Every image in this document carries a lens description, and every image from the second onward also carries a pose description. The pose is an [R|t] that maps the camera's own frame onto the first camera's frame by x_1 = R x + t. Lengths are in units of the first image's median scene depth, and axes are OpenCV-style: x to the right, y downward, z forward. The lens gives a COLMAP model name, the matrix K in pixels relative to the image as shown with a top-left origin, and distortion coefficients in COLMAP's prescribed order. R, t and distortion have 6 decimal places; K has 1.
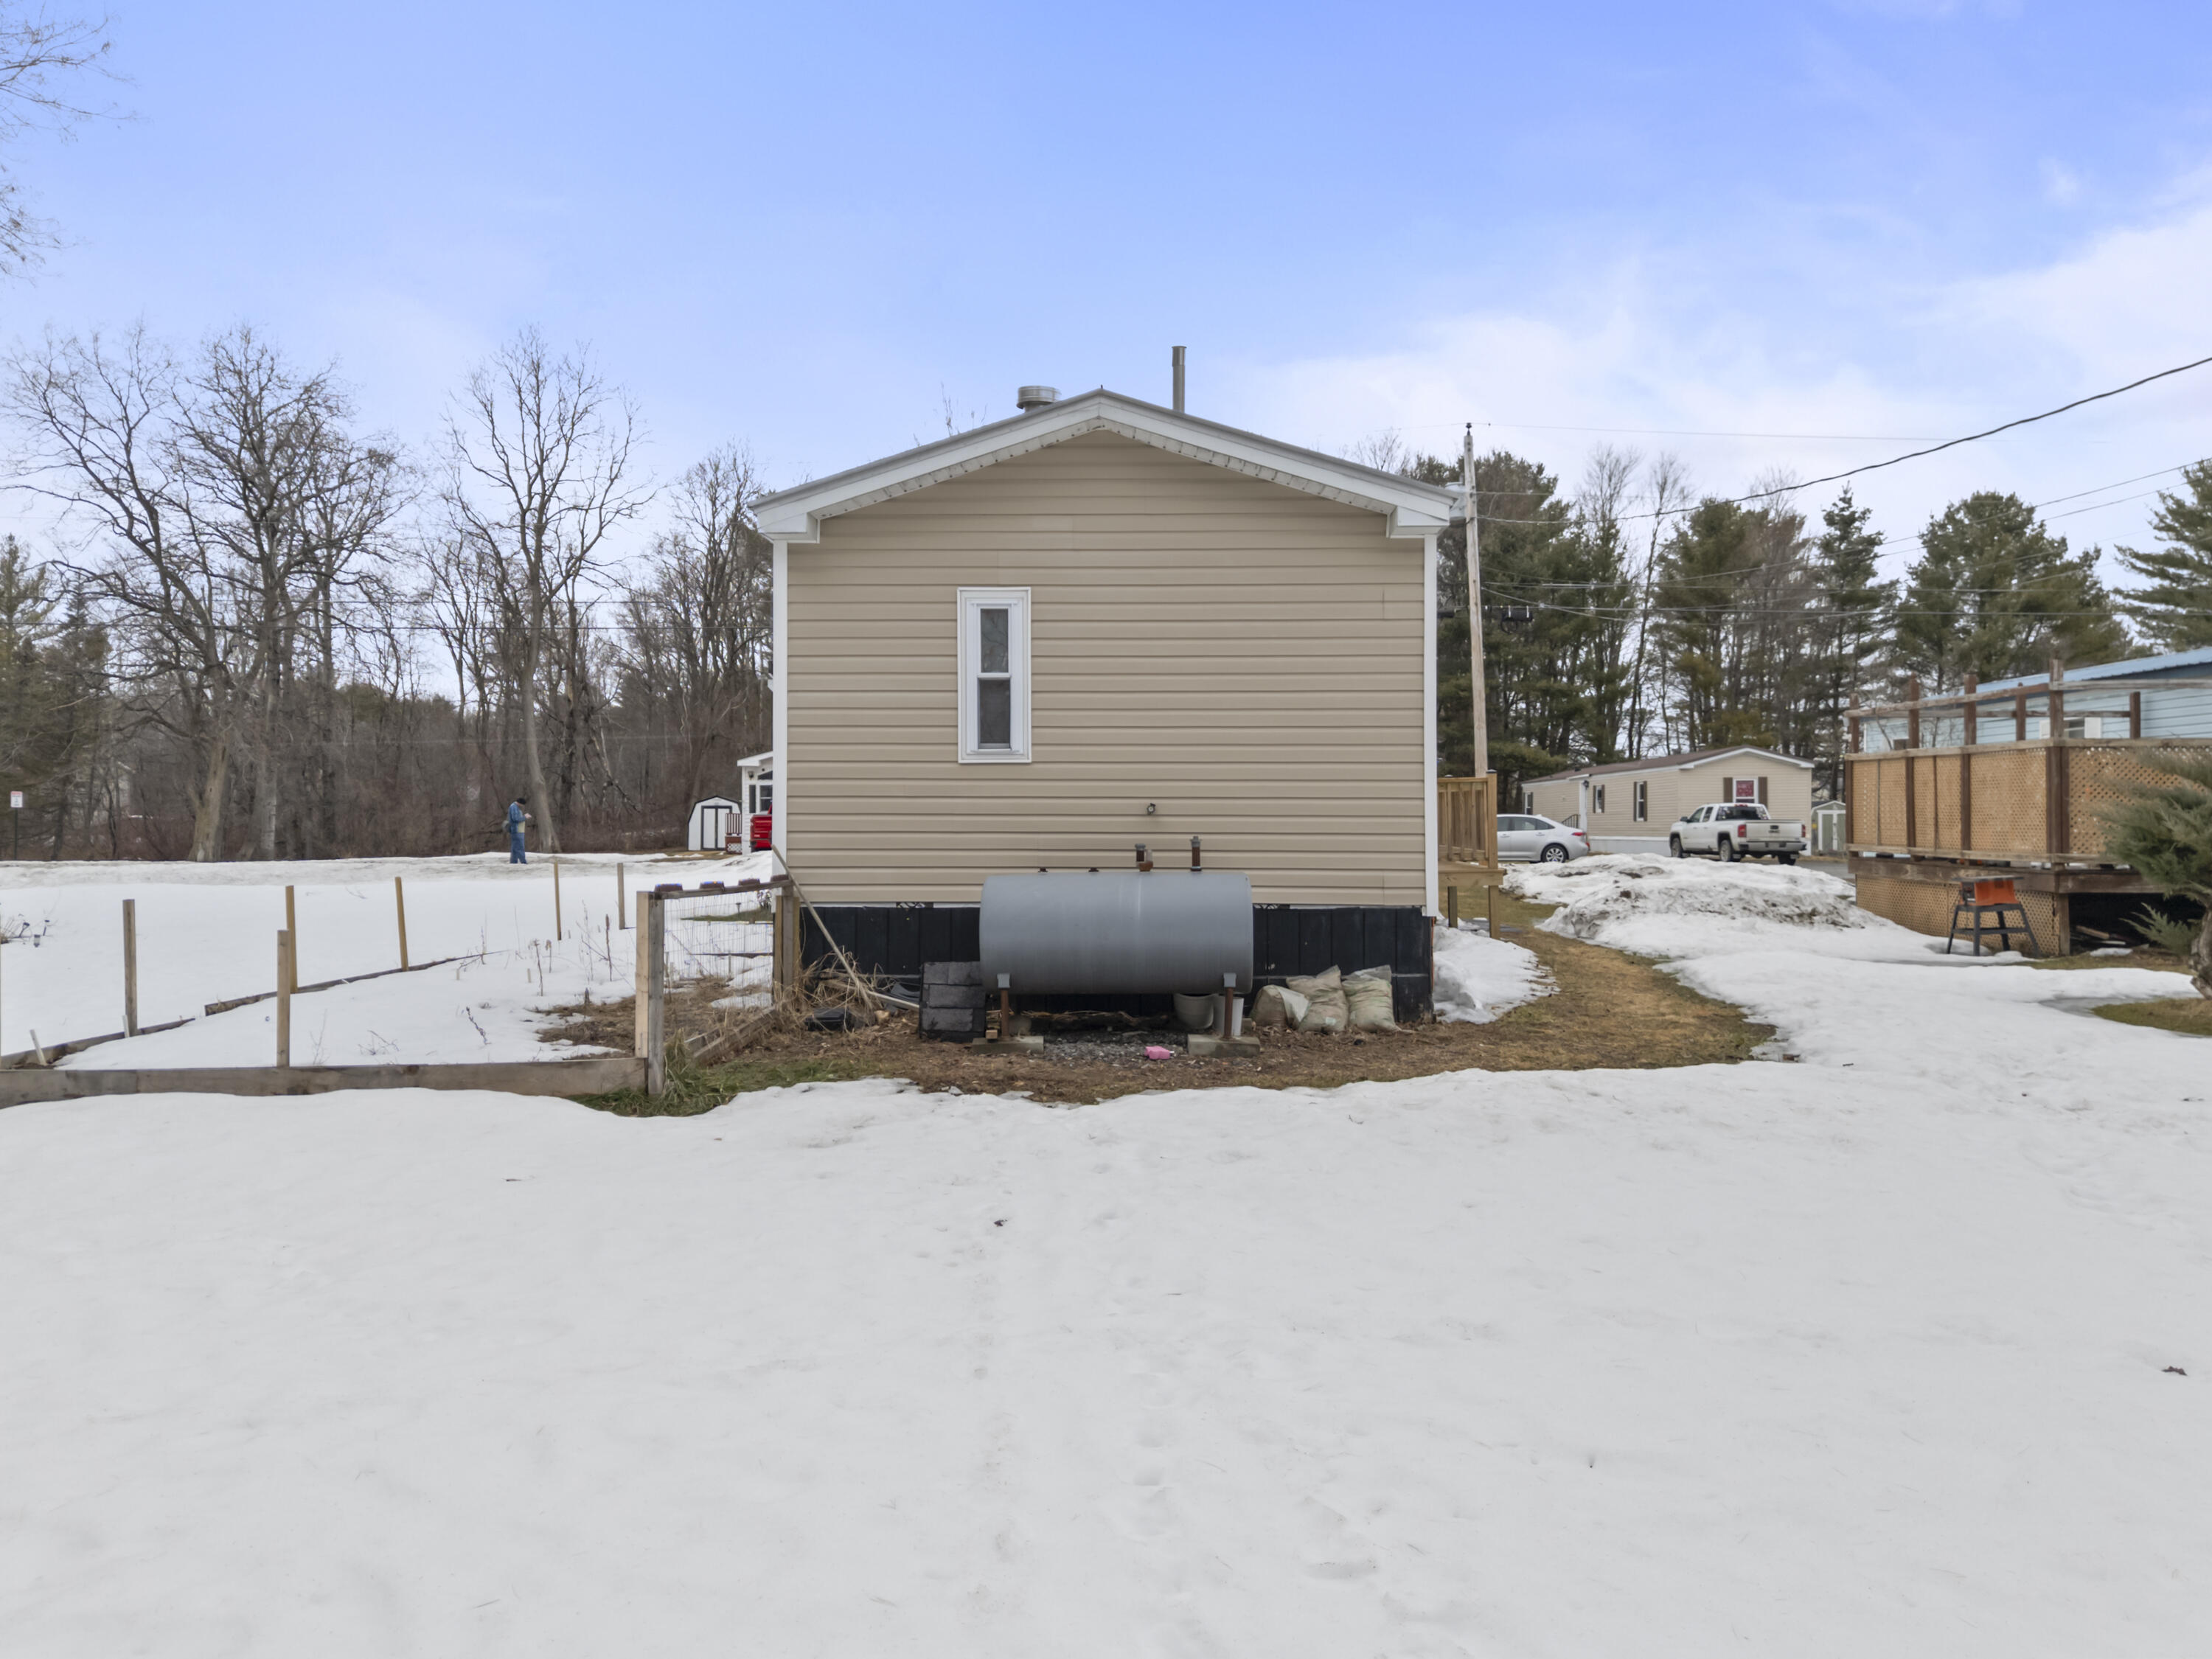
lens RADIAL K [[1634.2, 0, 1112.1], [0, 1634.2, 839.4], [0, 0, 1]] dist [0.070369, -0.058753]
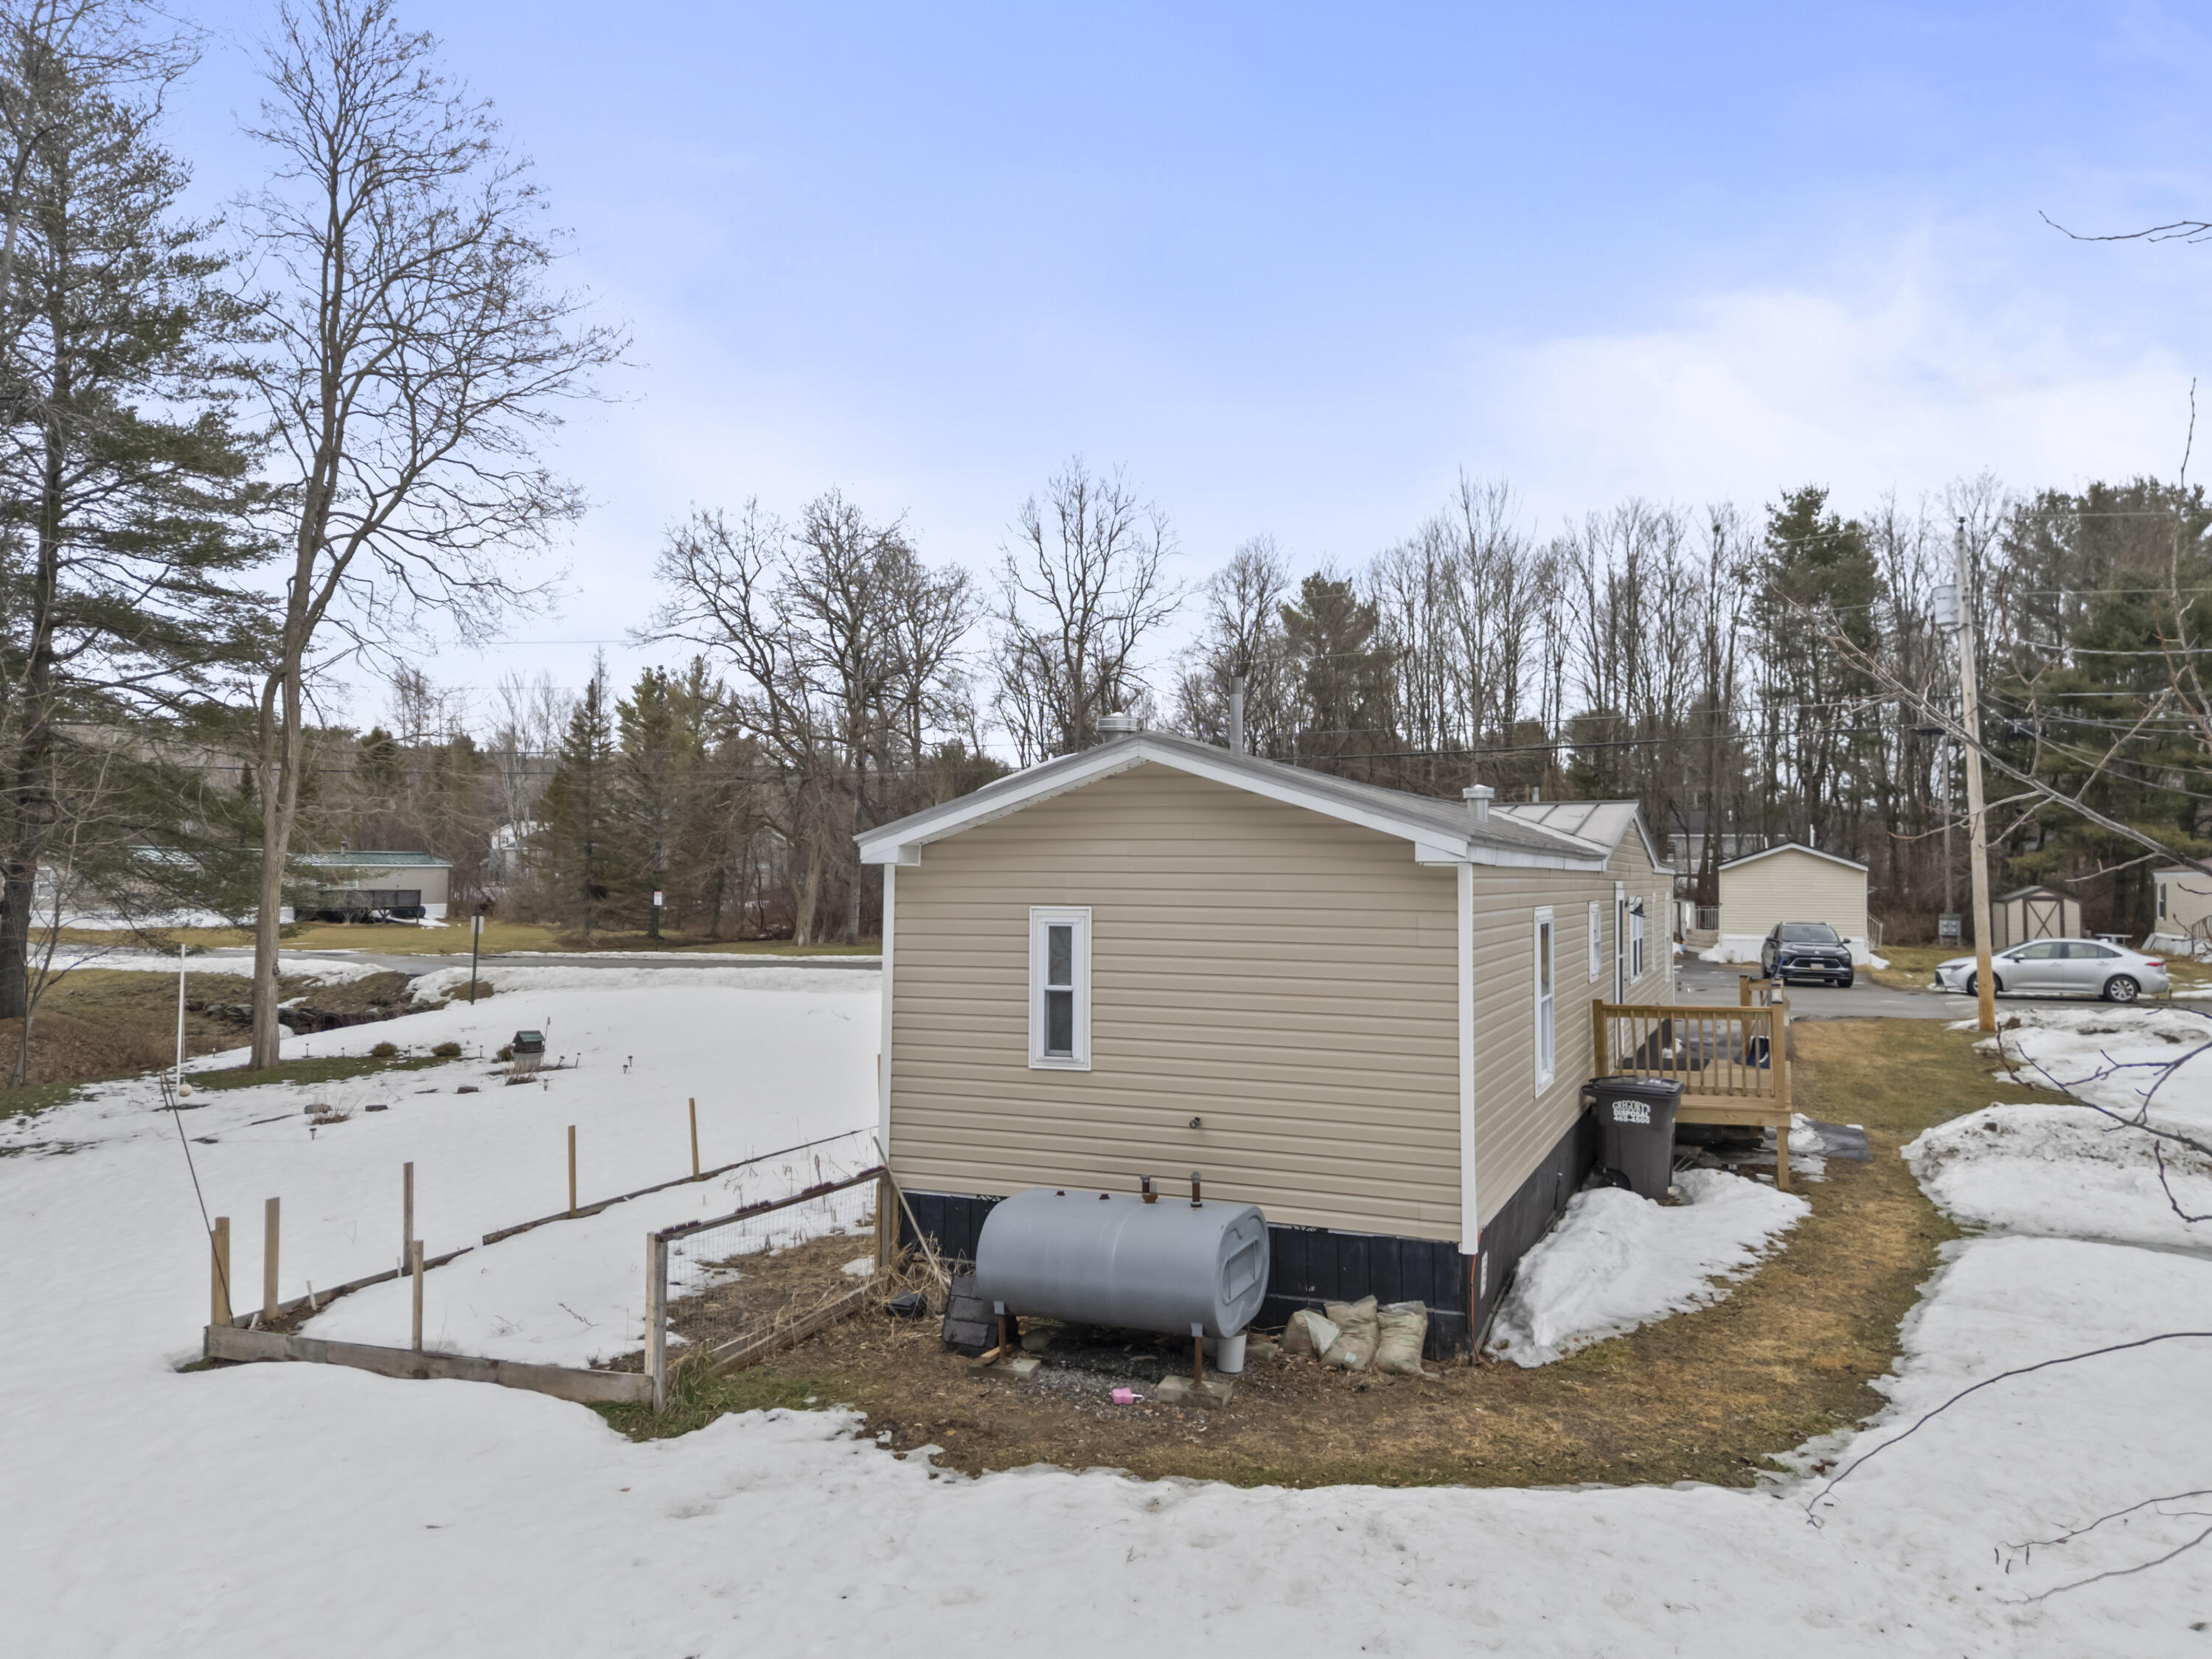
lens RADIAL K [[1634.2, 0, 1117.4], [0, 1634.2, 830.1], [0, 0, 1]] dist [0.070369, -0.058753]
pose [[0.934895, -0.006113, -0.354872, 0.345047], [-0.005008, 0.999525, -0.030413, -0.171443], [0.354889, 0.030210, 0.934420, 0.006718]]
